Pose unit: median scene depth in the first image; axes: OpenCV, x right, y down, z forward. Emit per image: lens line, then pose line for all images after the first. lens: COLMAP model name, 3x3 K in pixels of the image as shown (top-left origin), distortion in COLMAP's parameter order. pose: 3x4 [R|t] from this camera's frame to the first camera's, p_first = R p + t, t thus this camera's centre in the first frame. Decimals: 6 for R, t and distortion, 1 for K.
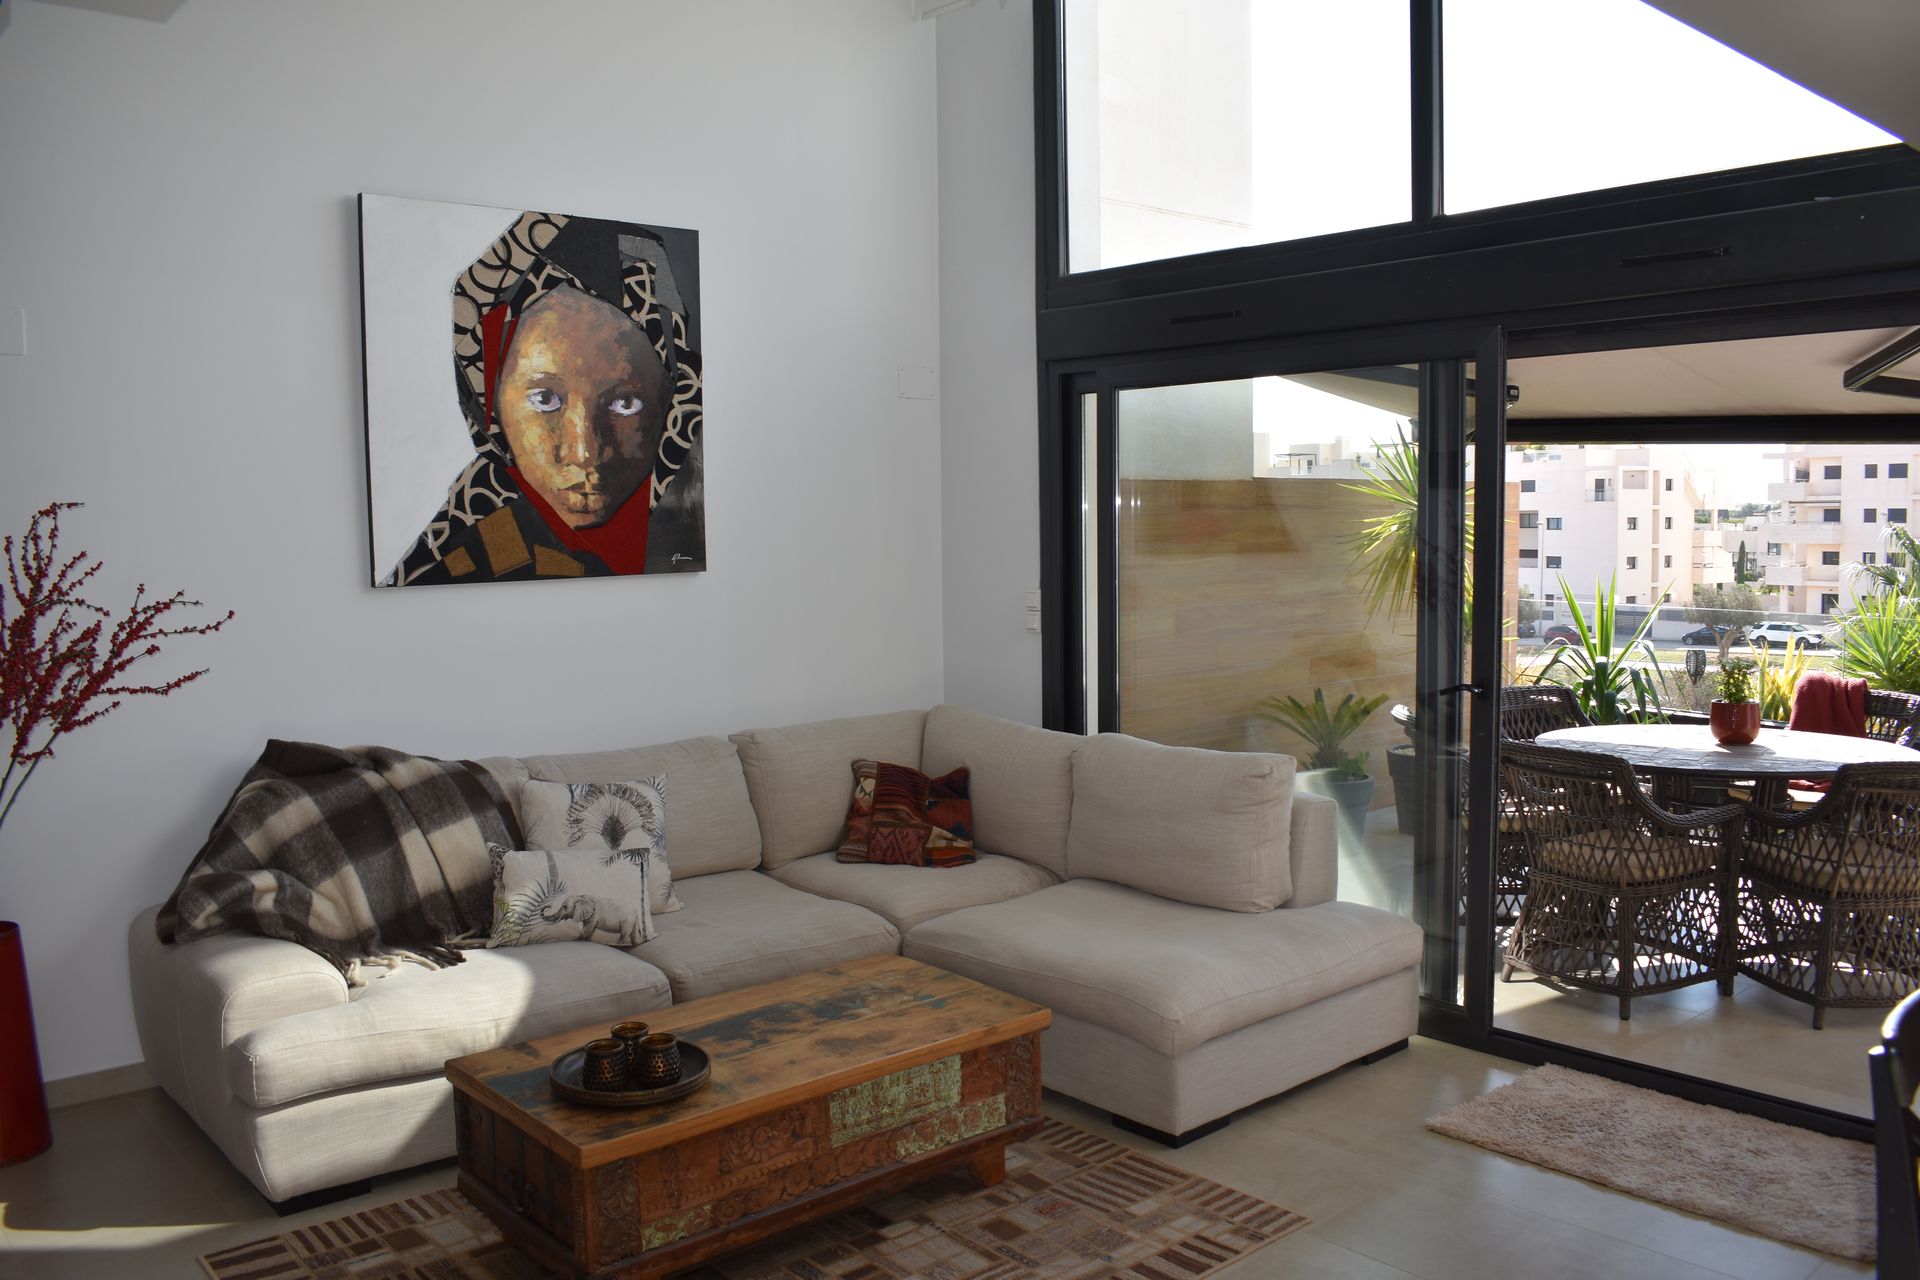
lens RADIAL K [[1529.1, 0, 967.4], [0, 1529.1, 640.8], [0, 0, 1]] dist [-0.083542, 0.007399]
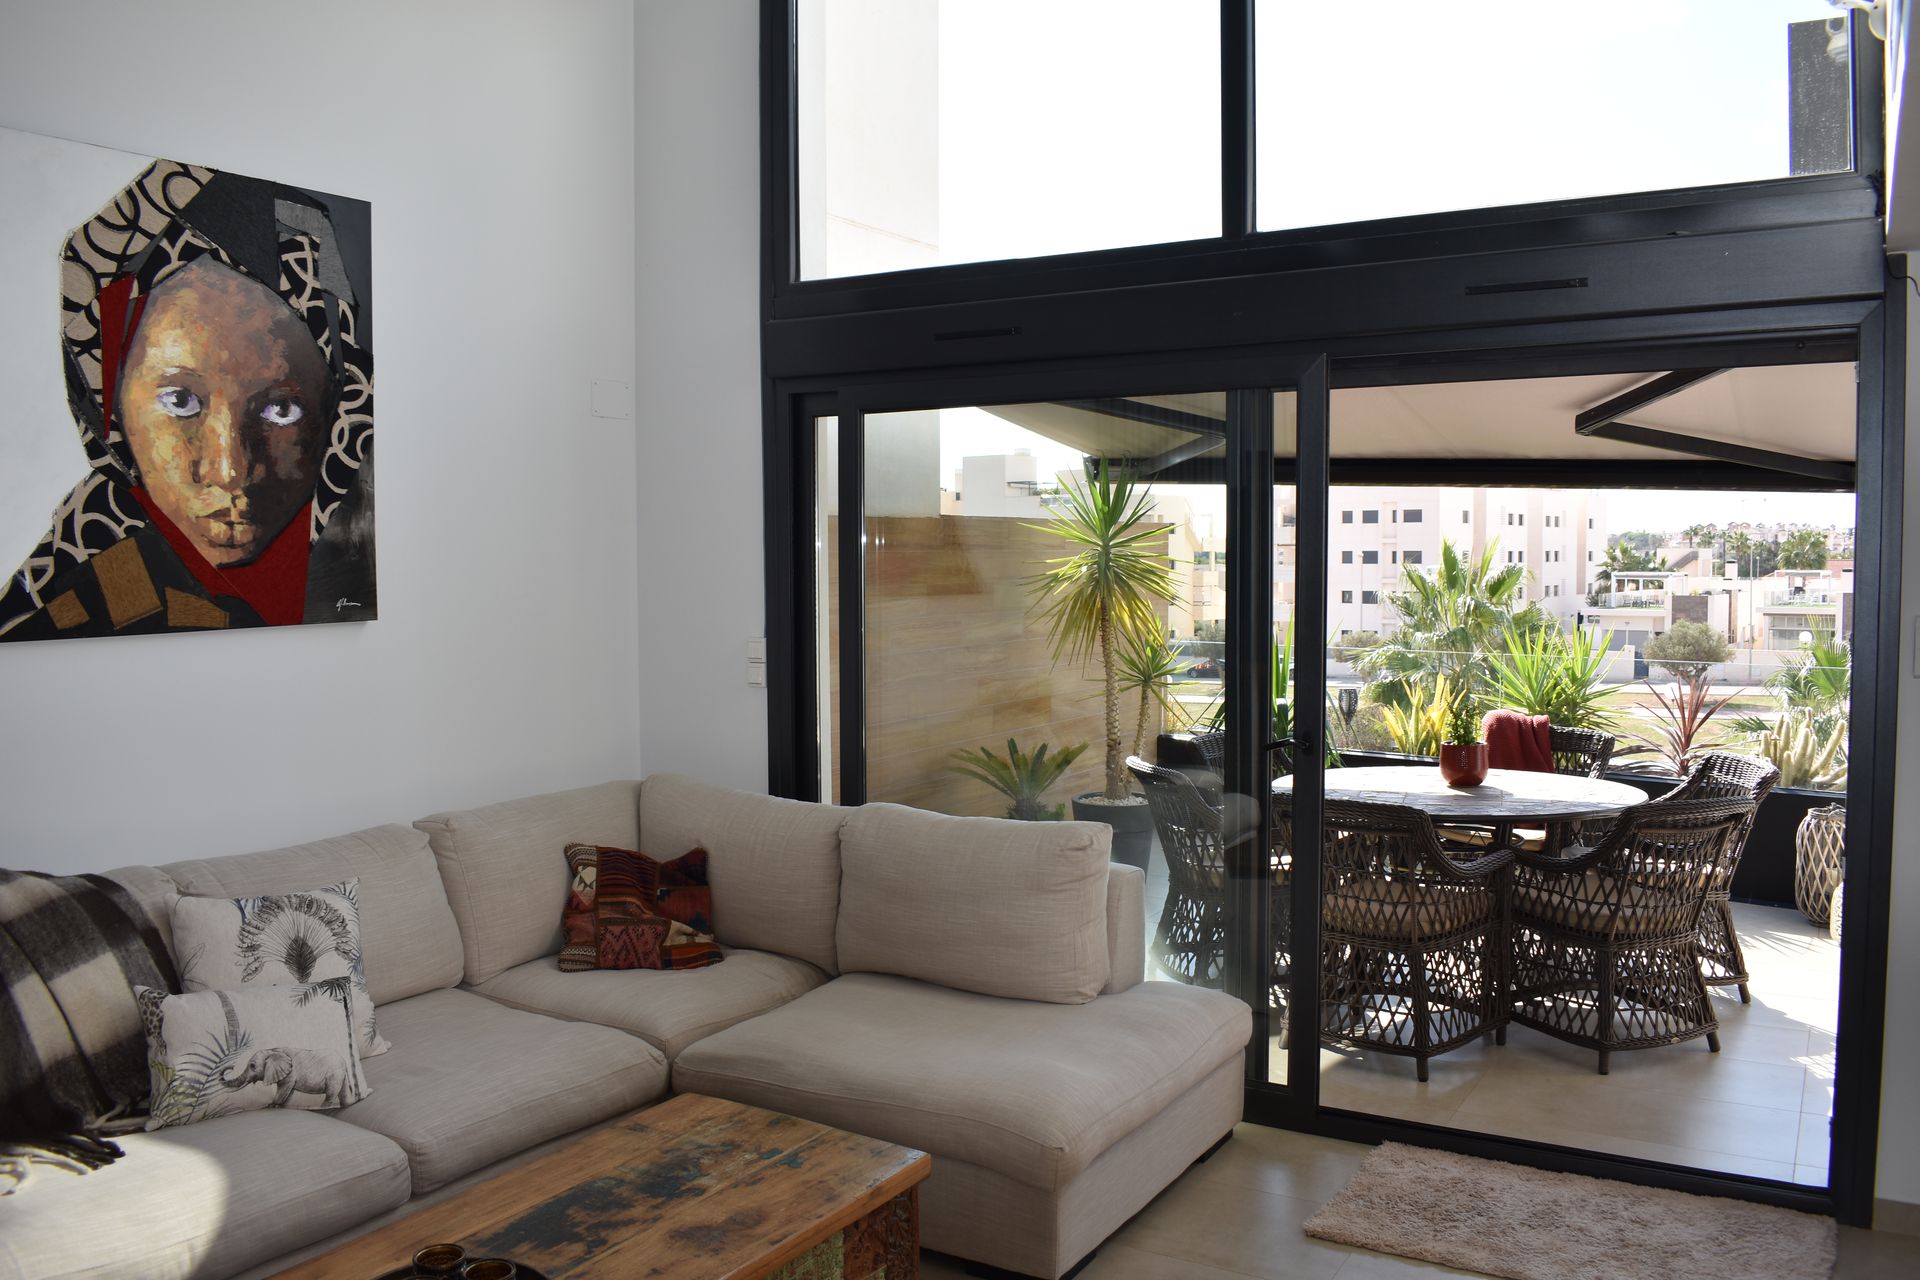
lens RADIAL K [[1529.1, 0, 952.0], [0, 1529.1, 641.5], [0, 0, 1]] dist [-0.083542, 0.007399]
pose [[0.955198, -0.009594, 0.295813, -0.129397], [0.017288, 0.999577, -0.023407, -0.011085], [-0.295463, 0.027472, 0.954959, 0.155363]]
